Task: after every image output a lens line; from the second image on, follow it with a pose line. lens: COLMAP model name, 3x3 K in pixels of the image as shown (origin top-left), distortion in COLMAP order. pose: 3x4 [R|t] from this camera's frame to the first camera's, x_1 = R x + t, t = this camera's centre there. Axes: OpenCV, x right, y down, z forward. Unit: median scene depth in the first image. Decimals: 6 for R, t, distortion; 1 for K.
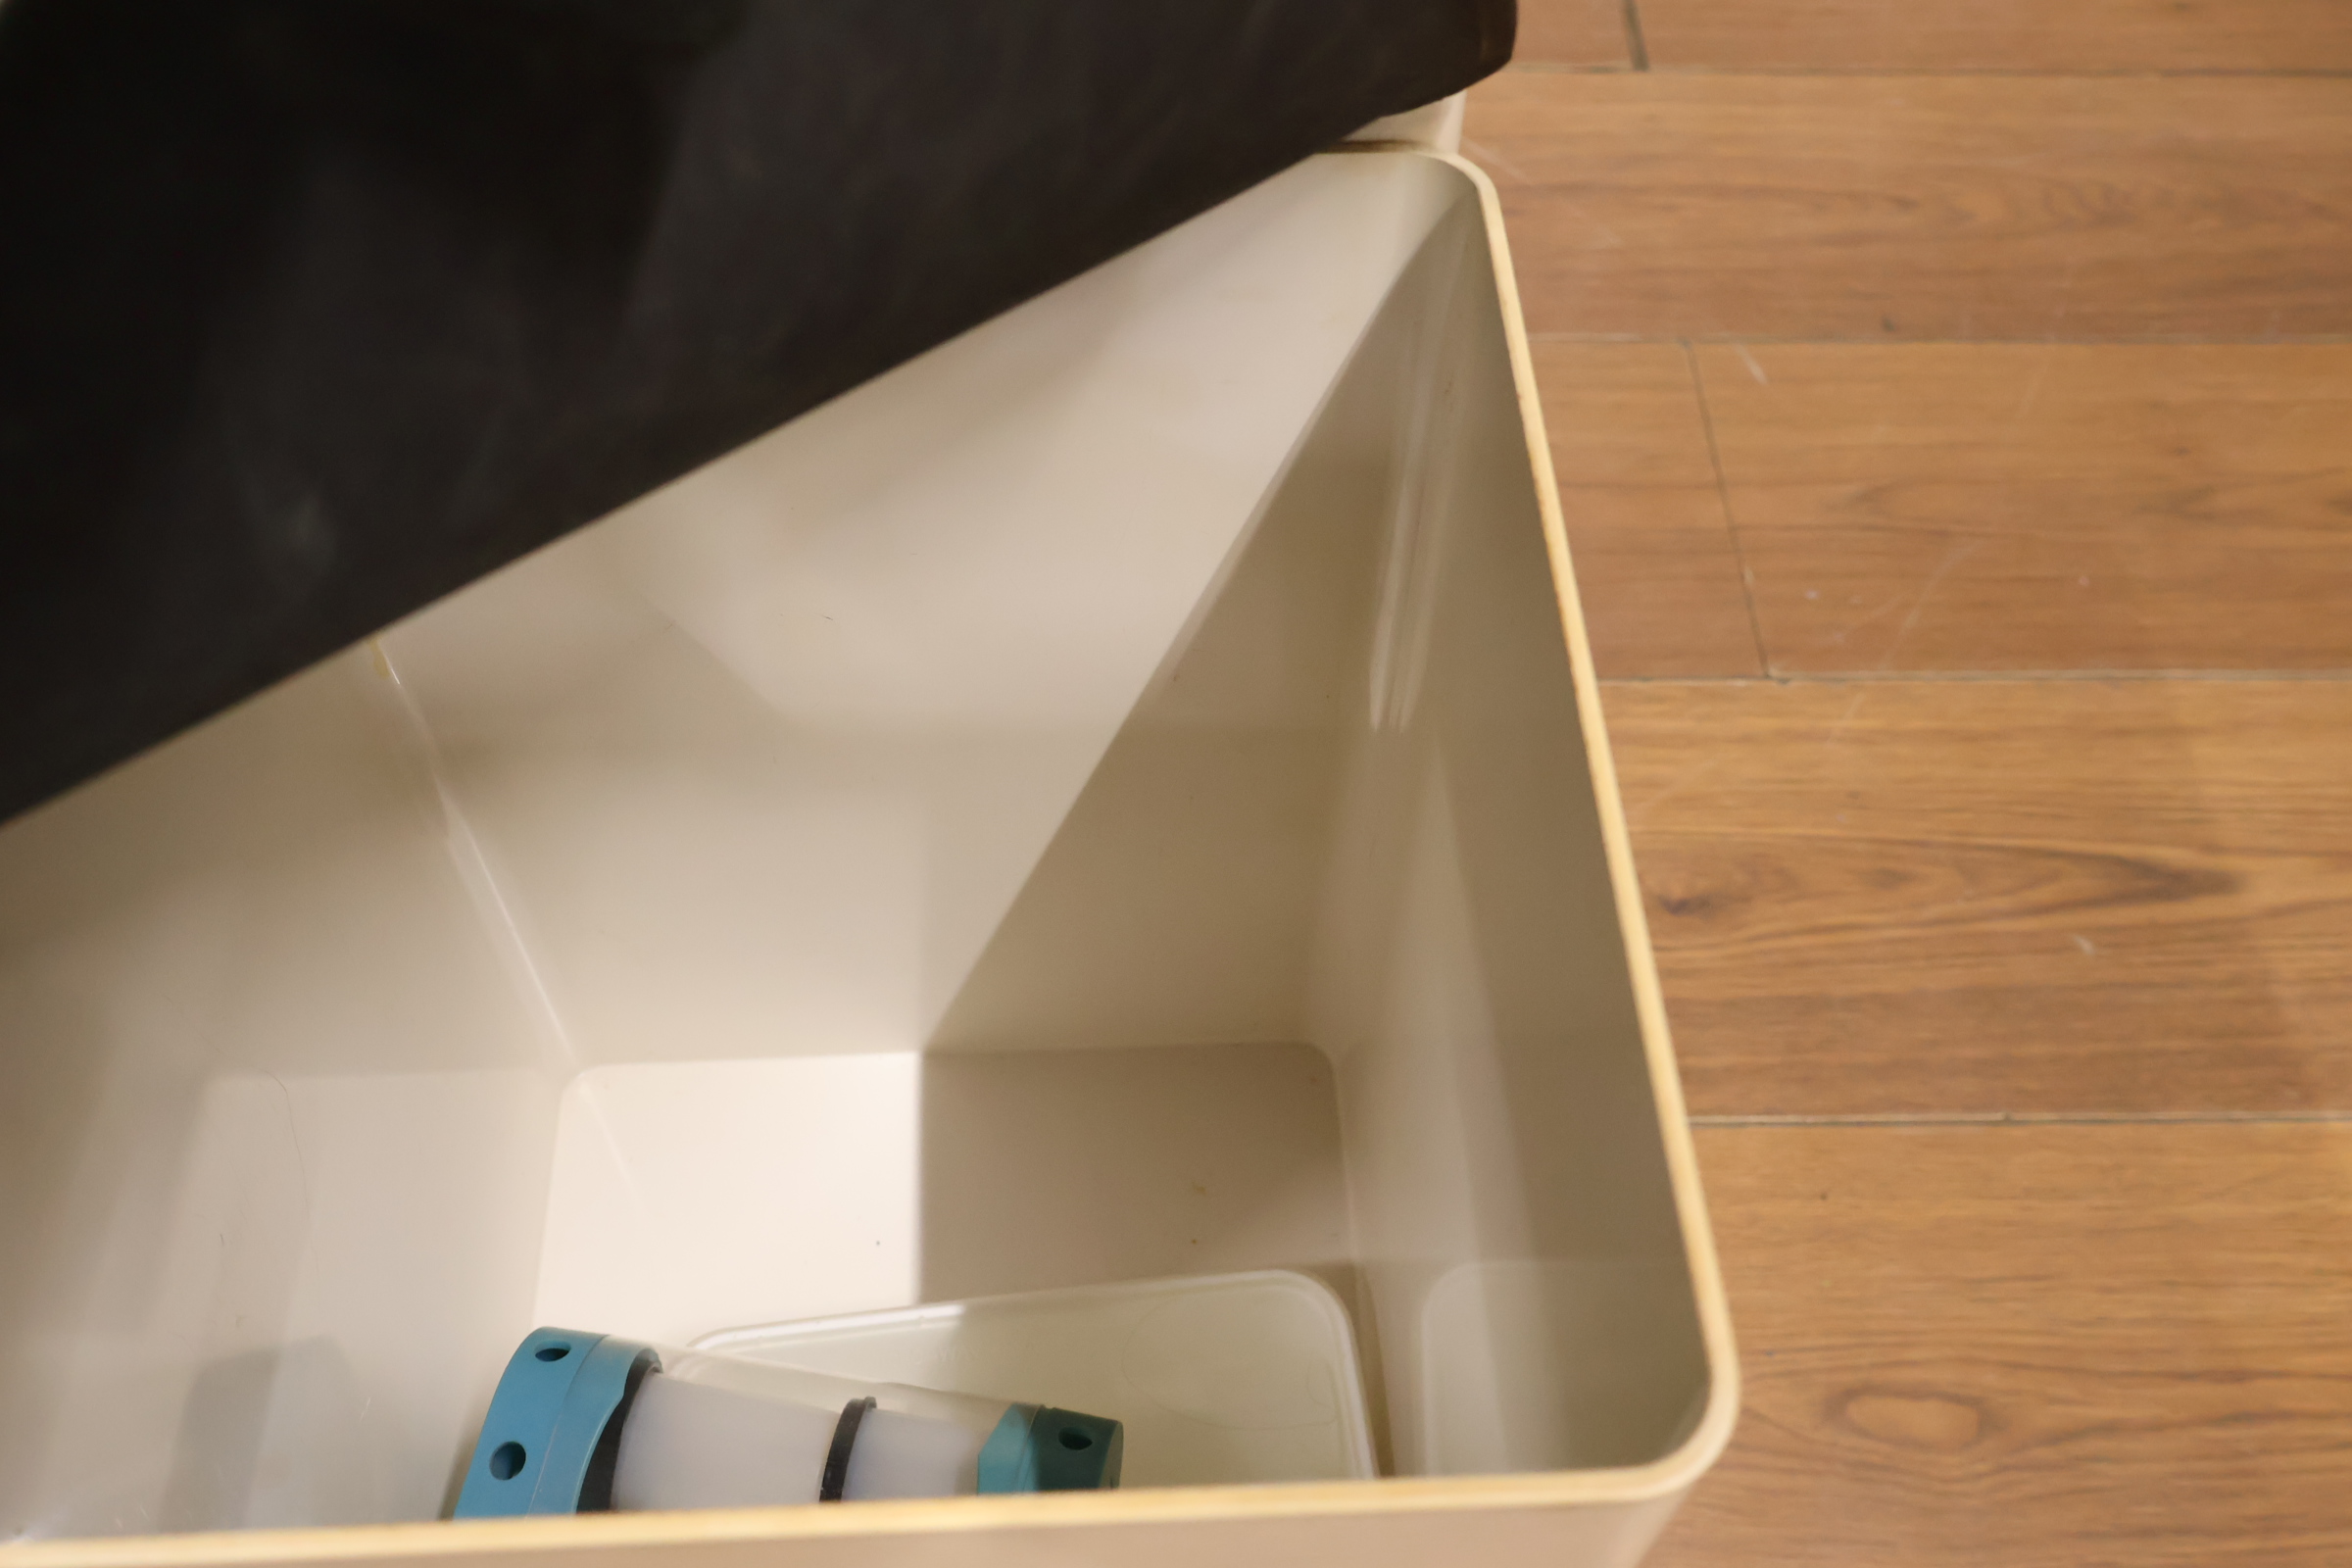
lens RADIAL K [[2154.7, 0, 1244.6], [0, 2154.7, 781.7], [0, 0, 1]] dist [-0.003762, -0.004292]
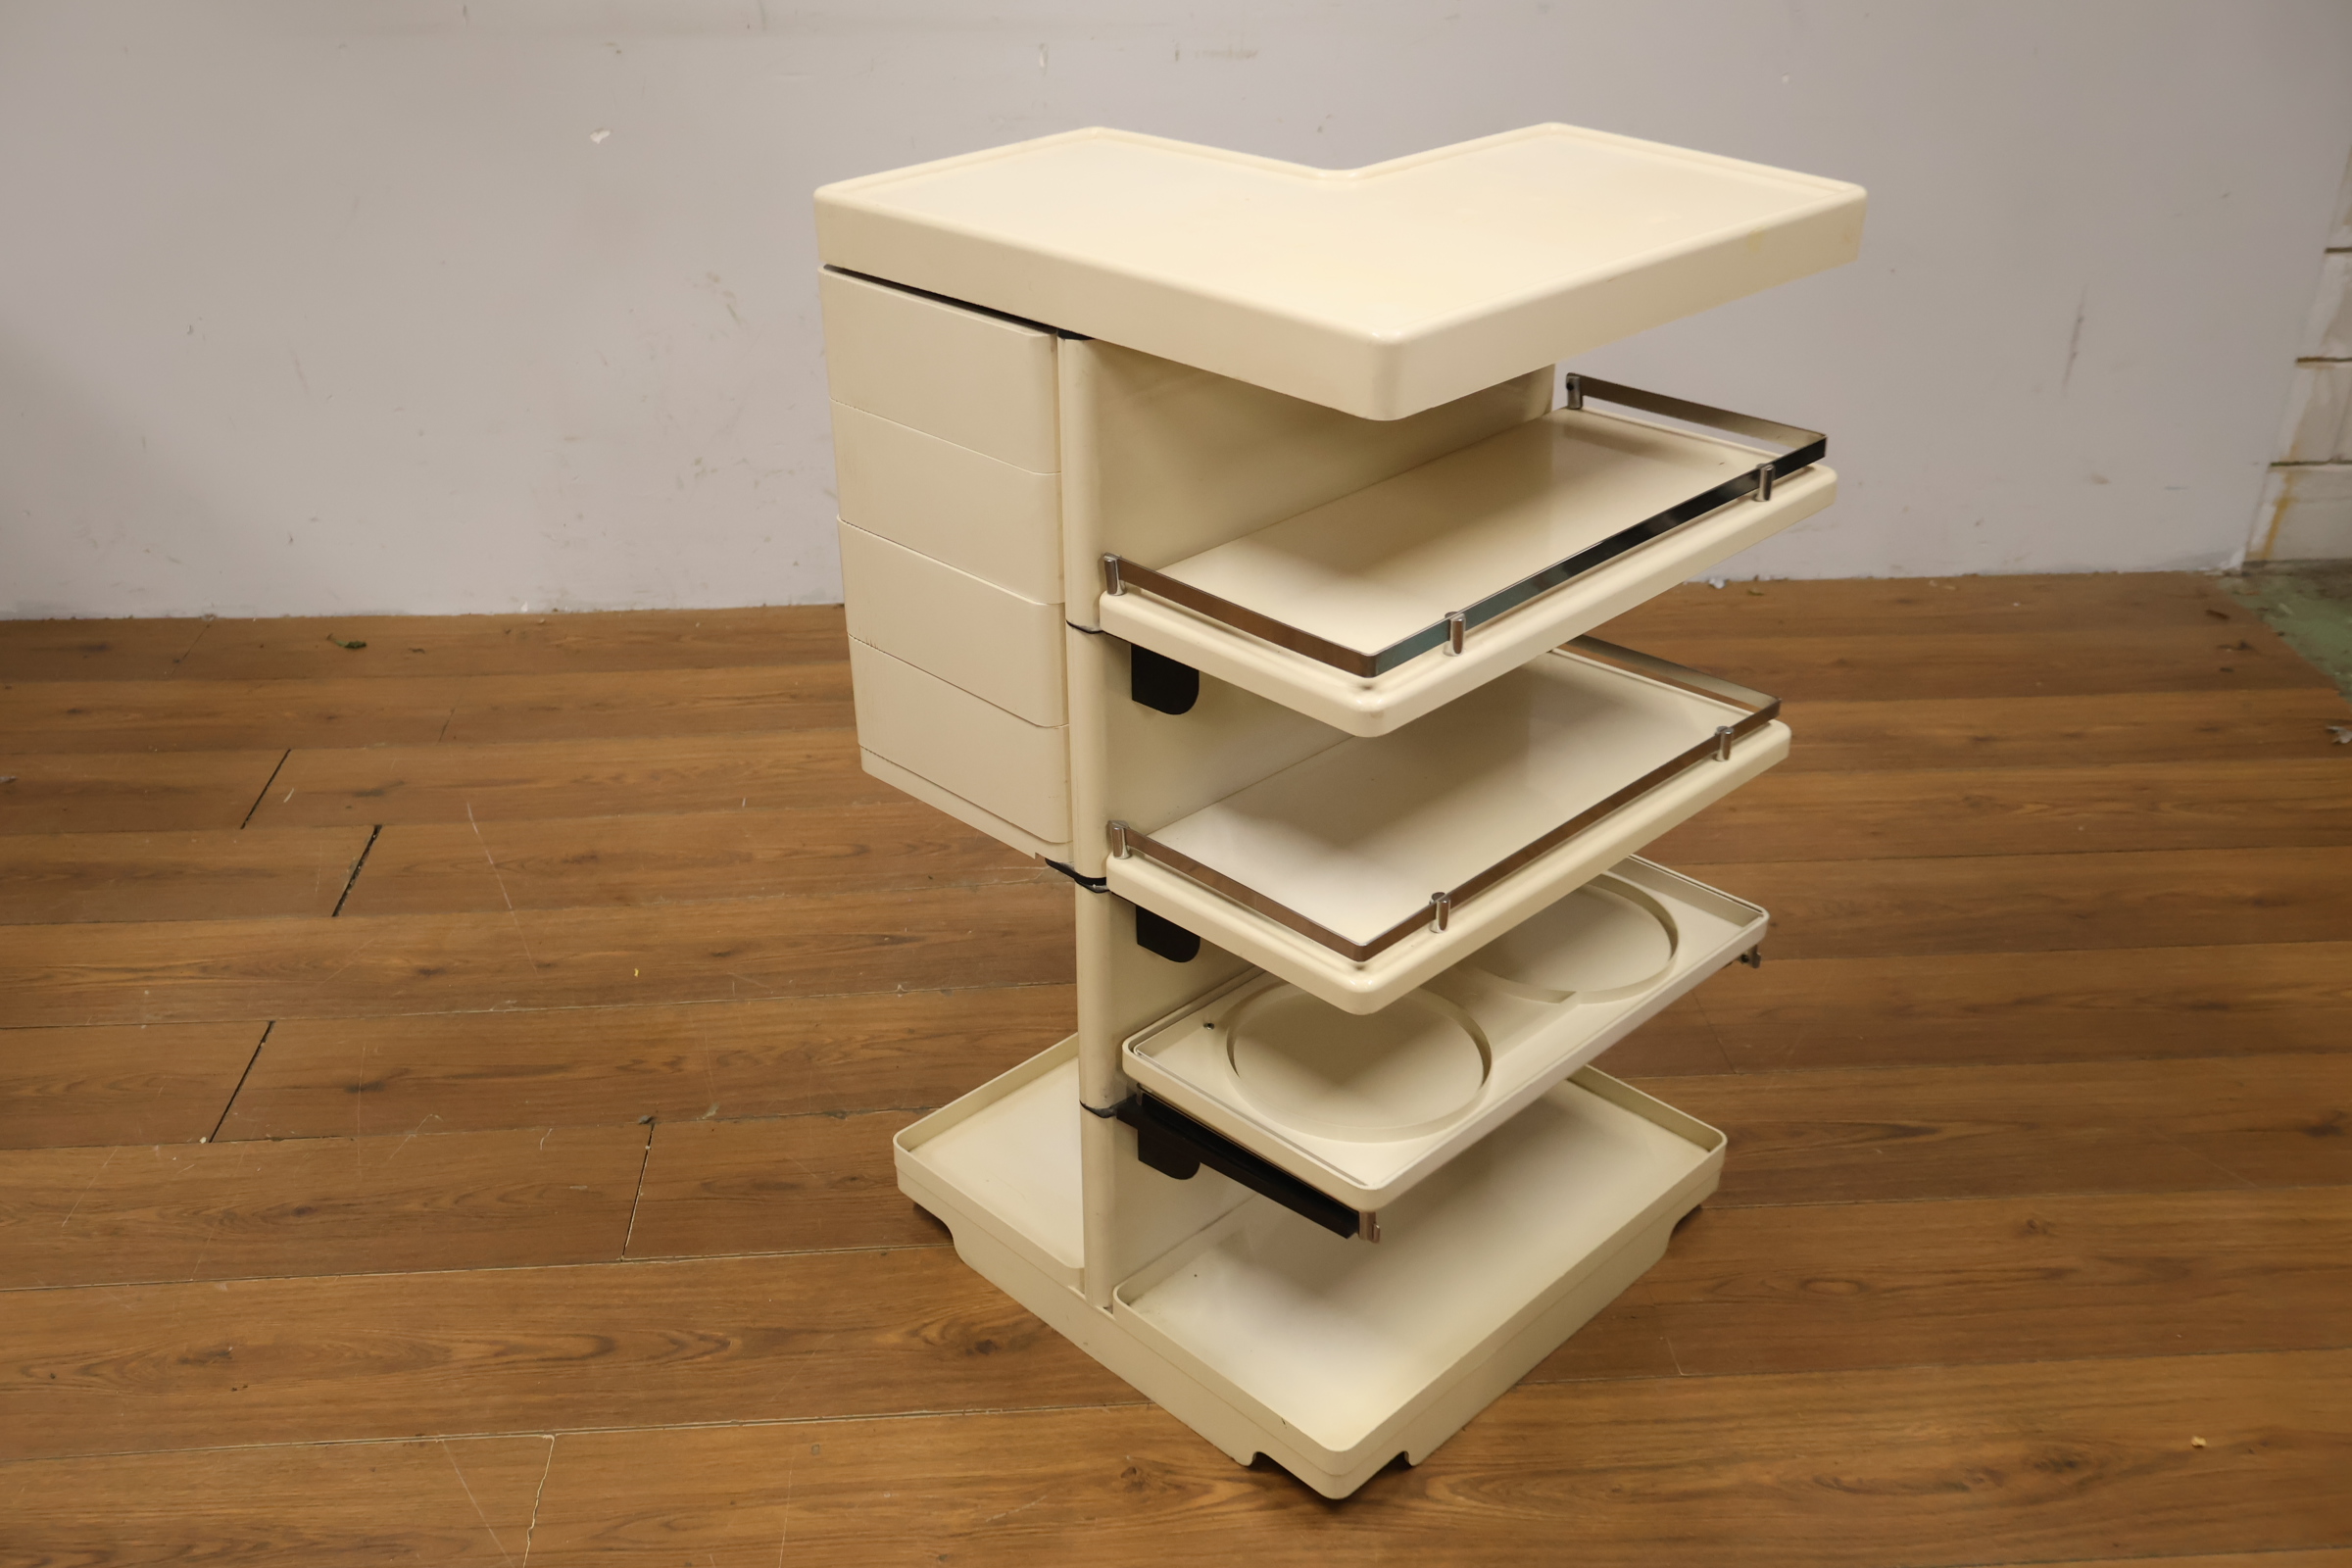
lens RADIAL K [[2244.2, 0, 1186.2], [0, 2244.2, 790.0], [0, 0, 1]] dist [-0.002285, 0.020081]
pose [[0.998875, -0.032538, 0.034485, -0.444035], [0.044286, 0.900036, -0.433560, 0.722975], [-0.016930, 0.434600, 0.900464, -1.376285]]
